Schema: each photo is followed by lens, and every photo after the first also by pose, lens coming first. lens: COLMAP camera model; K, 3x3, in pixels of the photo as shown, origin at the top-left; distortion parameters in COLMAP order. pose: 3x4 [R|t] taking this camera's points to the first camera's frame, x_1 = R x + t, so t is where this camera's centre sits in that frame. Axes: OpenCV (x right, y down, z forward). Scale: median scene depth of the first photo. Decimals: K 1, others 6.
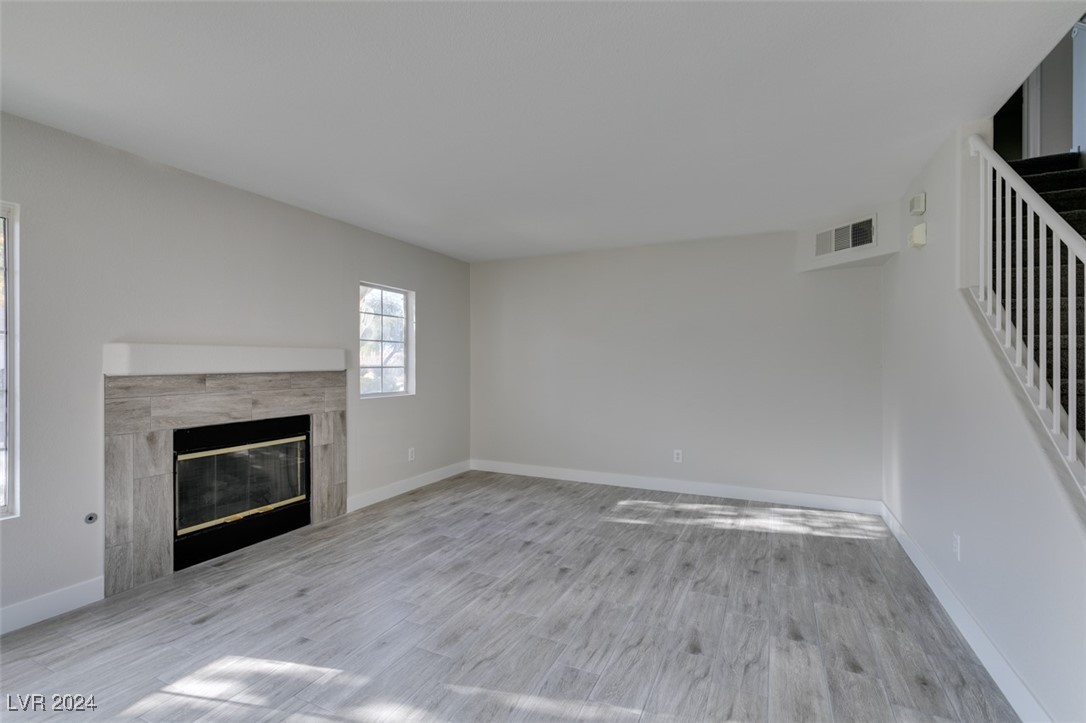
lens RADIAL K [[486.8, 0, 542.6], [0, 486.8, 363.1], [0, 0, 1]] dist [0.003122, -0.000061]
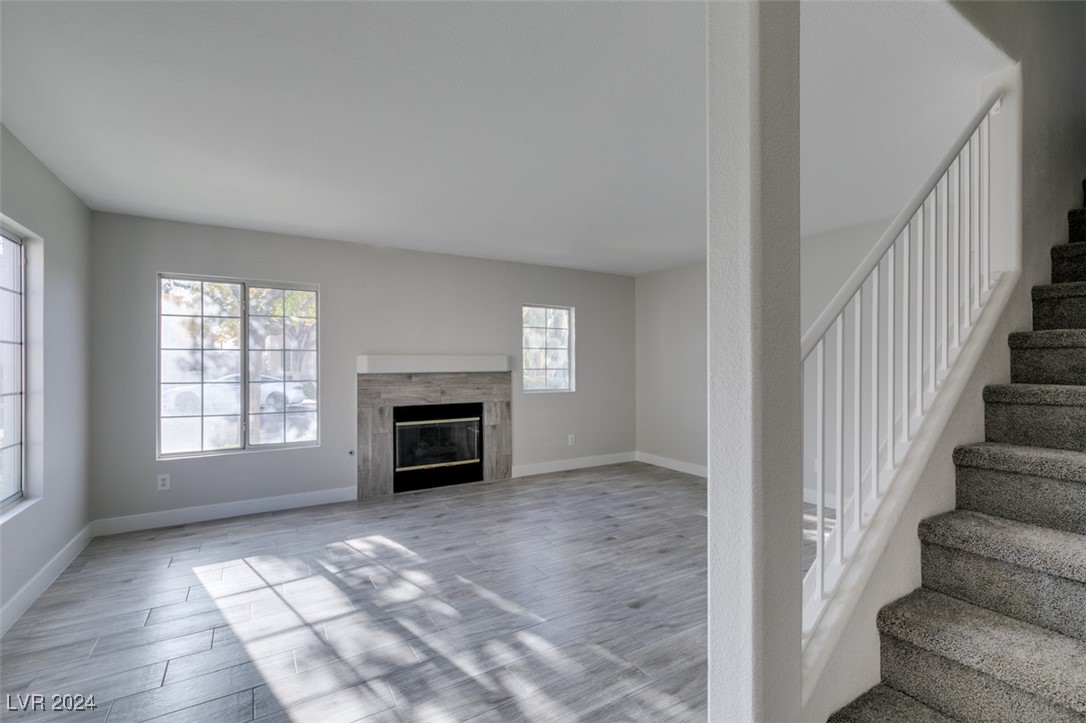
lens RADIAL K [[479.5, 0, 546.6], [0, 479.5, 364.0], [0, 0, 1]] dist [0.003500, -0.000009]
pose [[0.838033, -0.003793, -0.545607, 0.536651], [0.002572, 0.999992, -0.003001, -0.001197], [0.545614, 0.001111, 0.838036, -0.072871]]
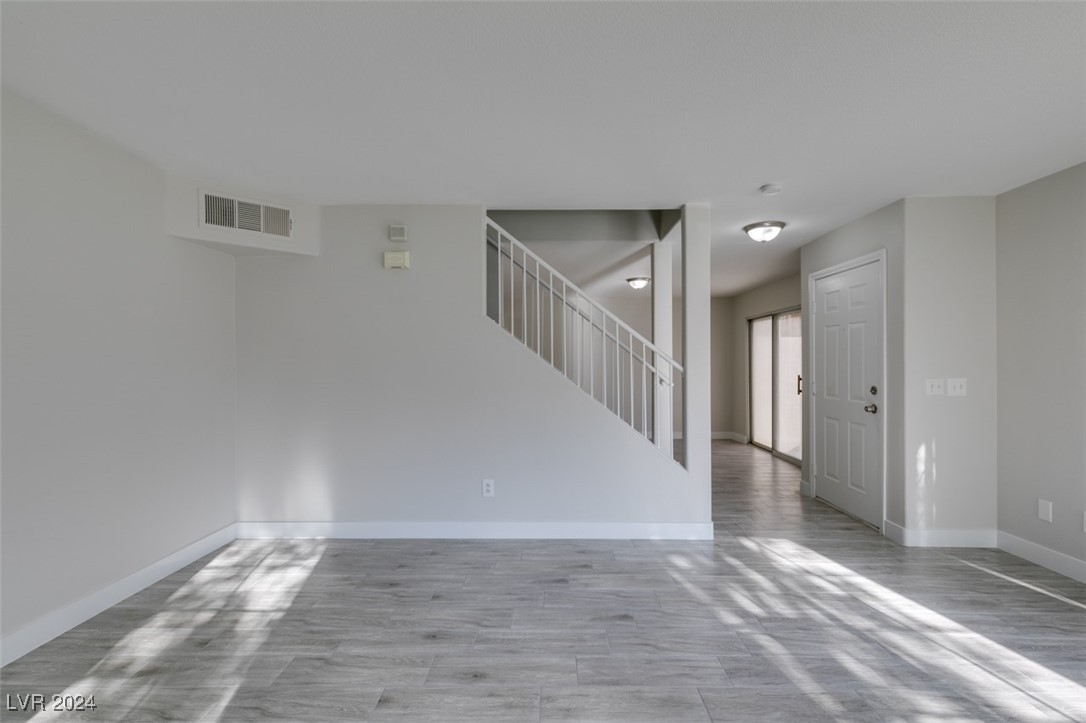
lens RADIAL K [[486.8, 0, 542.6], [0, 486.8, 363.1], [0, 0, 1]] dist [0.003122, -0.000061]
pose [[-0.407161, 0.005181, 0.913342, -0.447503], [0.003701, 0.999985, -0.004023, 0.000821], [-0.913349, 0.001742, -0.407174, 1.133517]]
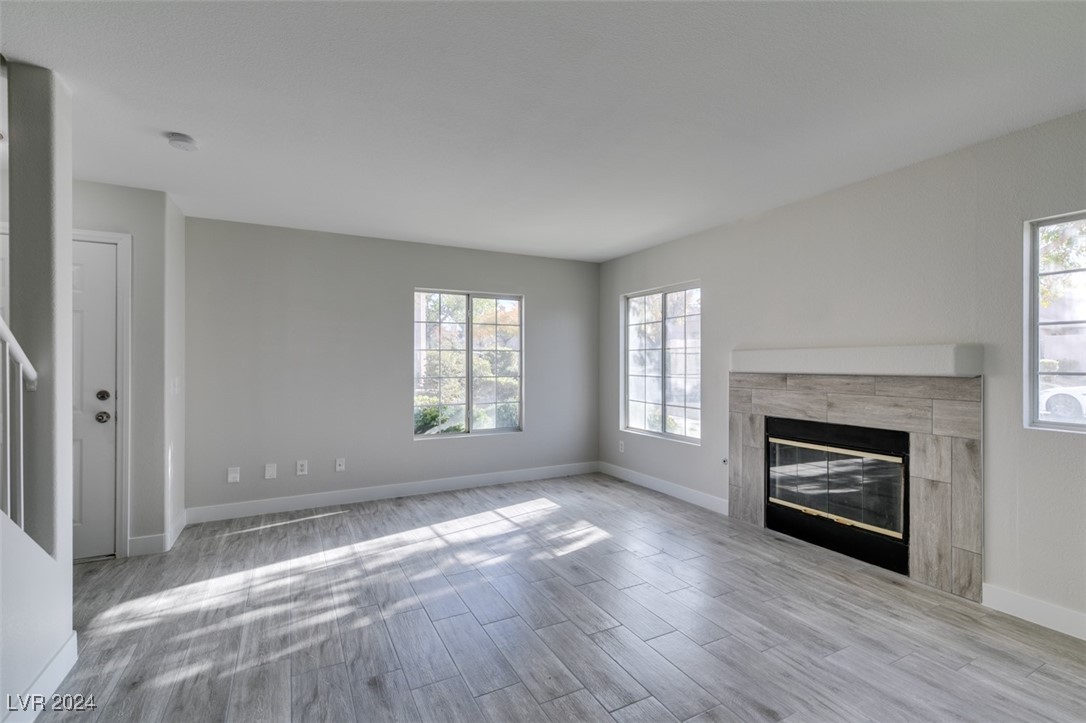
lens RADIAL K [[486.8, 0, 542.6], [0, 486.8, 363.1], [0, 0, 1]] dist [0.003122, -0.000061]
pose [[-0.599848, 0.000601, -0.800114, 0.587473], [-0.001450, 0.999997, 0.001838, -0.003774], [0.800112, 0.002262, -0.599846, 1.238678]]
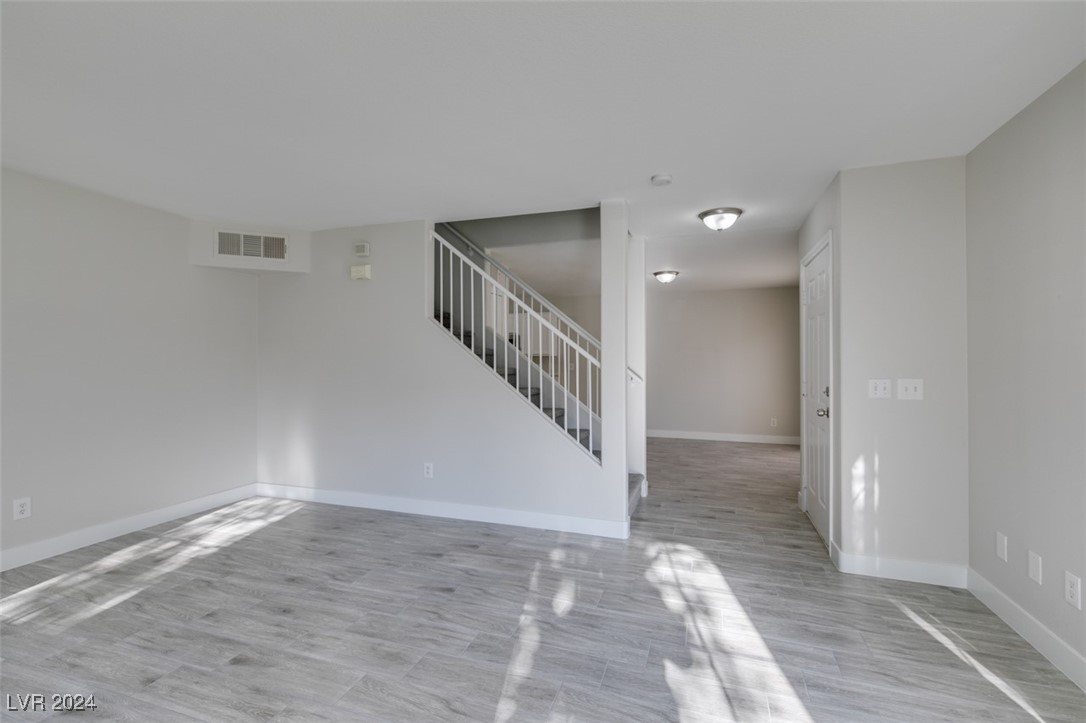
lens RADIAL K [[485.6, 0, 537.1], [0, 485.6, 357.8], [0, 0, 1]] dist [0.004062, -0.000103]
pose [[-0.103259, 0.006831, 0.994631, -0.662622], [0.000699, 0.999977, -0.006795, 0.000088], [-0.994654, -0.000006, -0.103261, 0.625044]]
